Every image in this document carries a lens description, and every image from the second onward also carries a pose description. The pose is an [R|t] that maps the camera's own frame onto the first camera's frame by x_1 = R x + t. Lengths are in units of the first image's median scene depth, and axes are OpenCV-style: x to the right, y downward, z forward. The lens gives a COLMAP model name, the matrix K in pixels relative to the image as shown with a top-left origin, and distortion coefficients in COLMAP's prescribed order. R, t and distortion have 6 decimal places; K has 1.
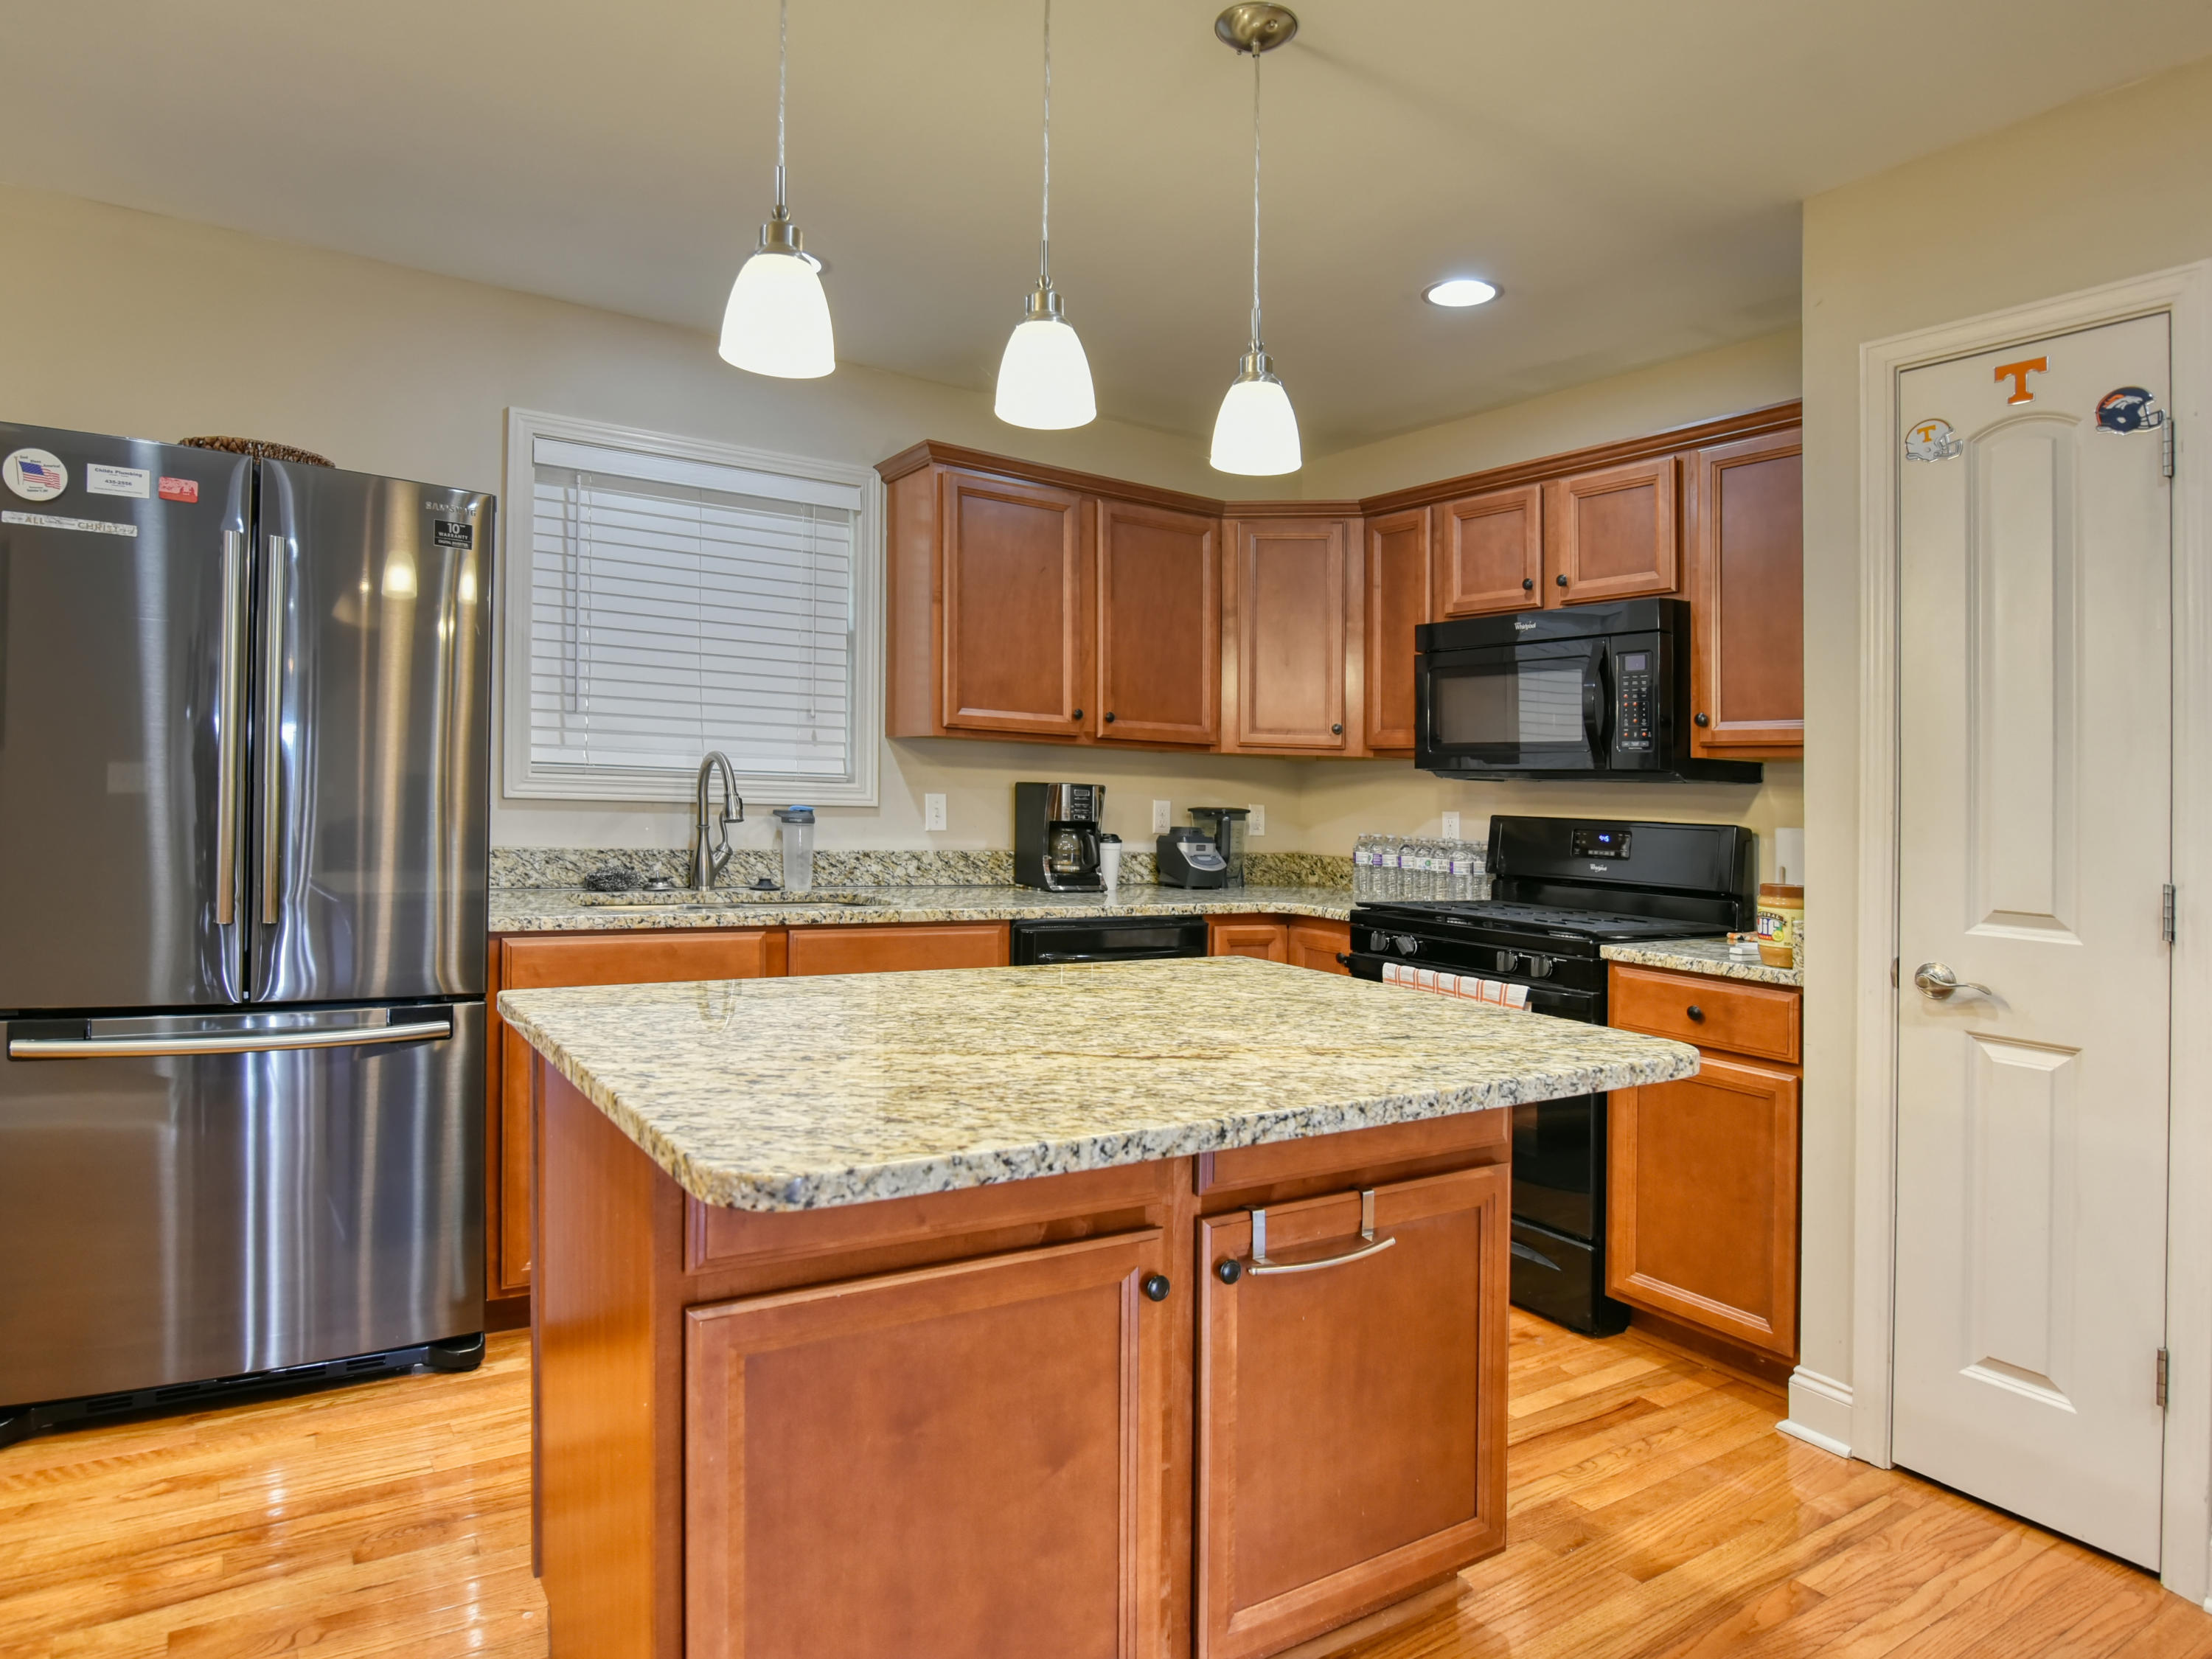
lens RADIAL K [[1264.1, 0, 1109.9], [0, 1264.1, 753.5], [0, 0, 1]] dist [-0.024227, 0.000353]
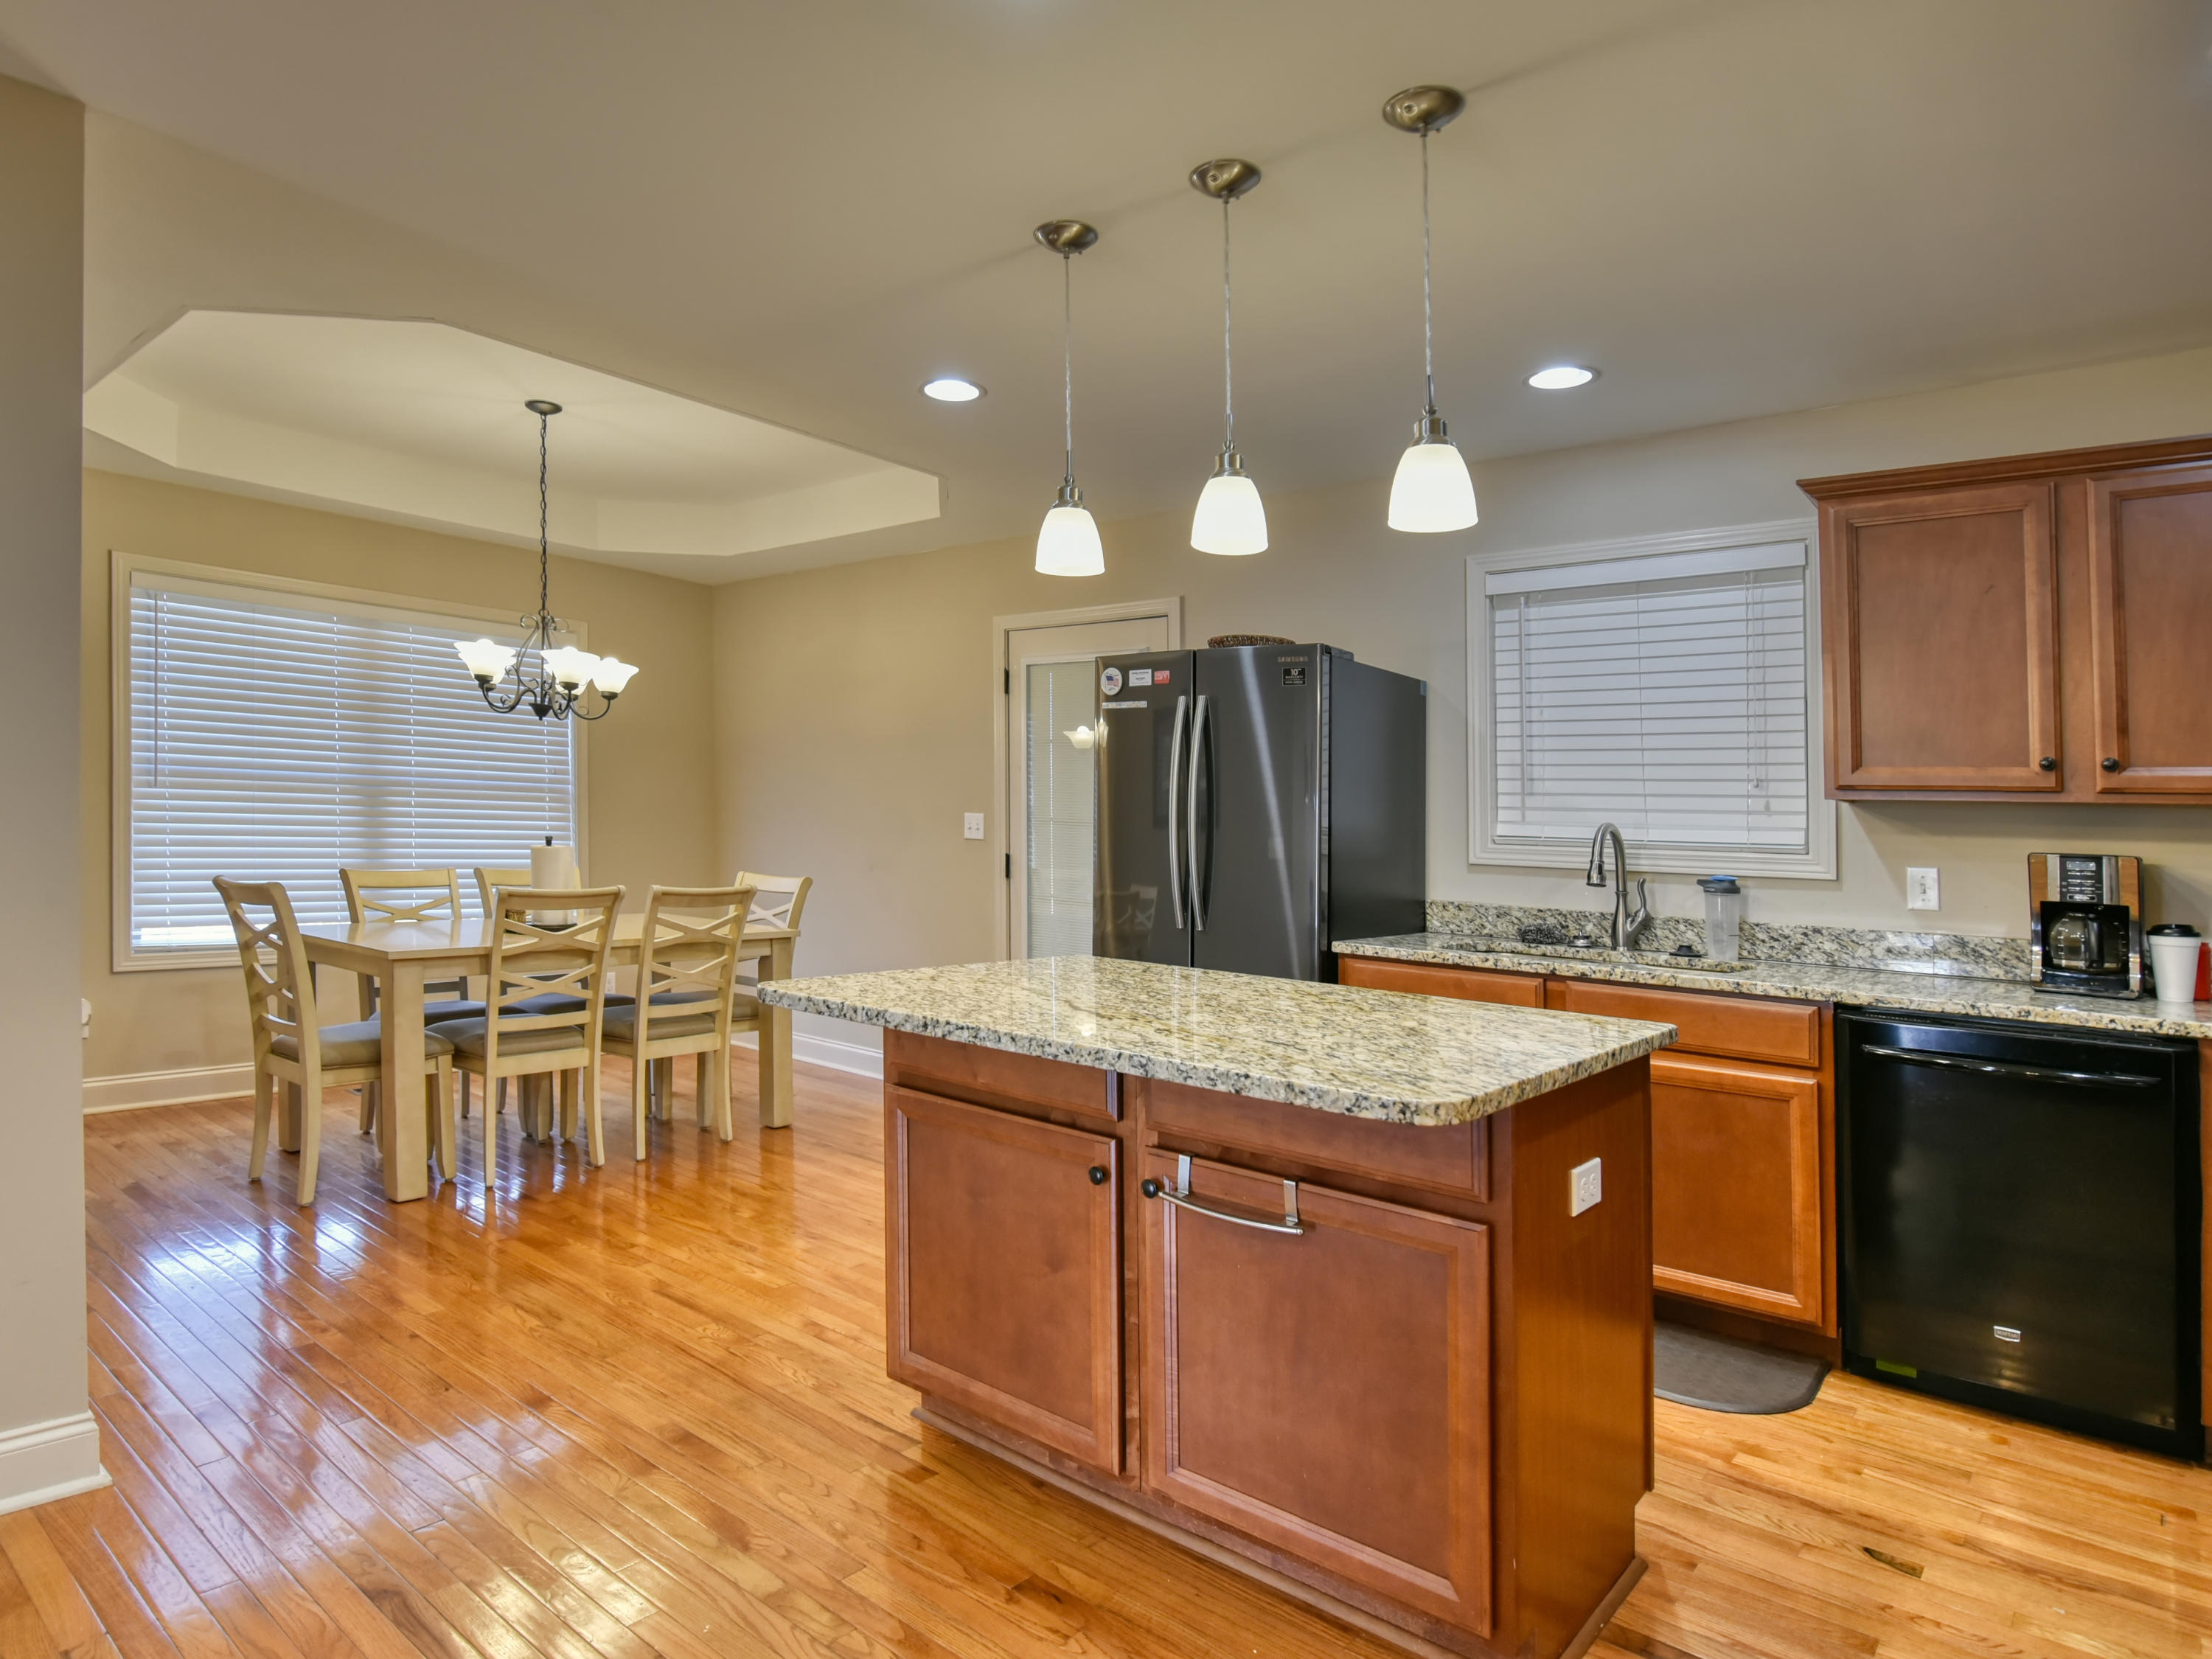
lens RADIAL K [[1264.1, 0, 1110.6], [0, 1264.1, 840.1], [0, 0, 1]] dist [-0.024227, 0.000353]
pose [[0.332055, -0.017436, -0.943099, 0.570793], [0.005462, 0.999848, -0.016562, 0.028746], [0.943244, 0.000349, 0.332100, 0.223516]]
